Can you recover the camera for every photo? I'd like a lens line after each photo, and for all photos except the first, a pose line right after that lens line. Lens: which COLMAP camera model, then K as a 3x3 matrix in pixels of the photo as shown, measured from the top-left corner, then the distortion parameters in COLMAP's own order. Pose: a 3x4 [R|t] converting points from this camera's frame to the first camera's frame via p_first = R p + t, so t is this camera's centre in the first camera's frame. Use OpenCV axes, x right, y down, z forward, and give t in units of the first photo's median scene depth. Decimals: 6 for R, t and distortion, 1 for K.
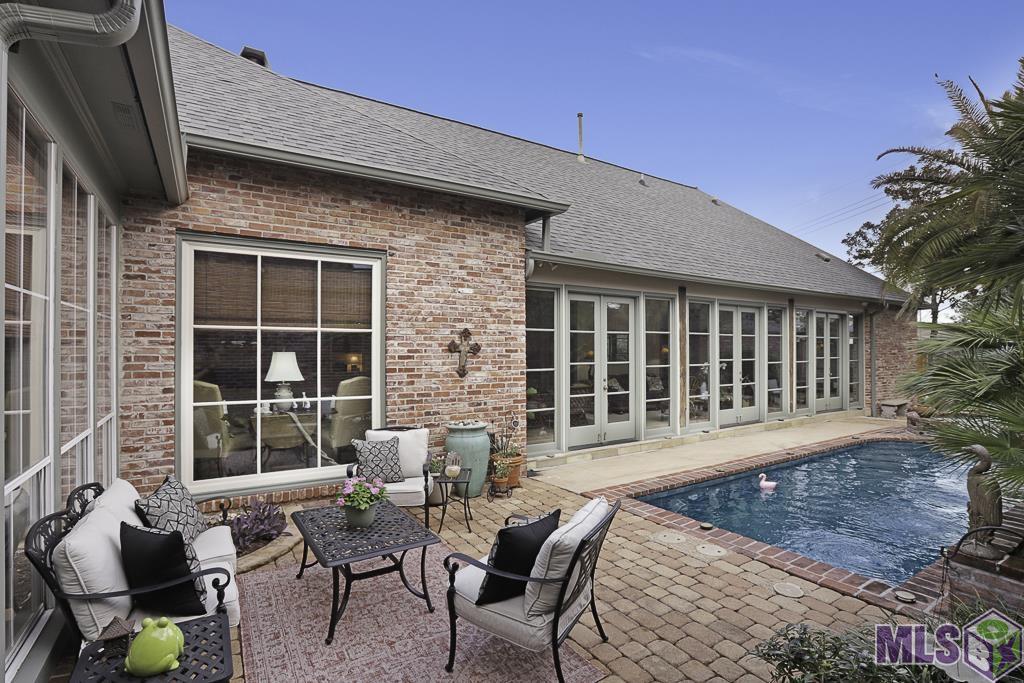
lens RADIAL K [[492.5, 0, 512.0], [0, 492.5, 341.5], [0, 0, 1]] dist [-0.044268, 0.021658]
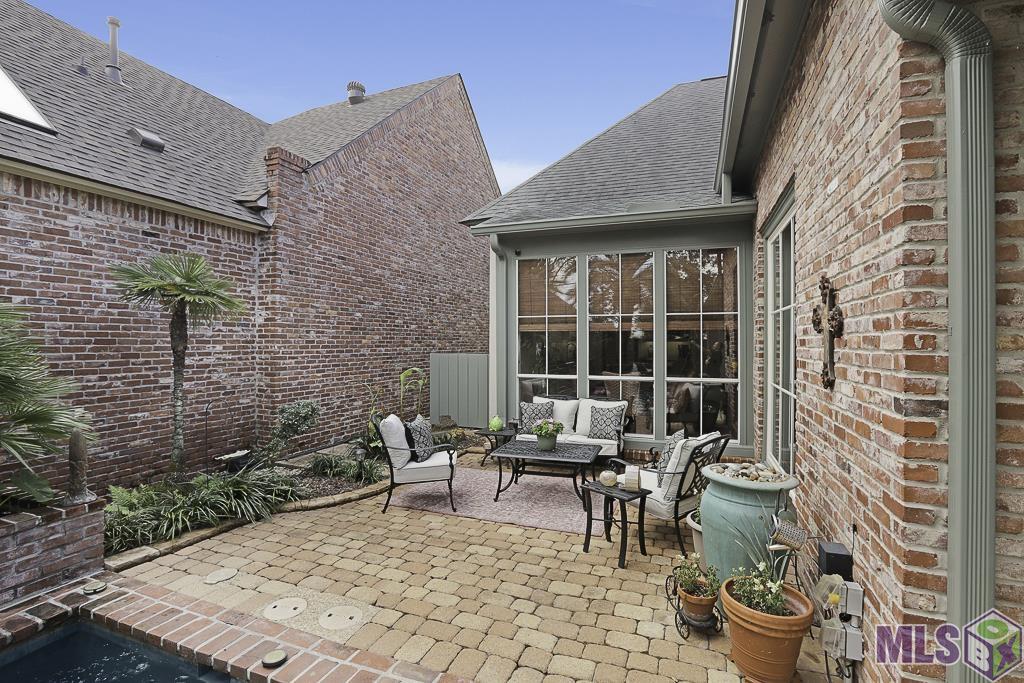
lens RADIAL K [[481.7, 0, 508.8], [0, 481.7, 332.0], [0, 0, 1]] dist [-0.038869, 0.020728]
pose [[-0.807373, -0.011467, -0.589929, 0.423499], [0.003673, 0.999694, -0.024460, 0.028360], [0.590029, -0.021915, -0.807084, 1.337821]]
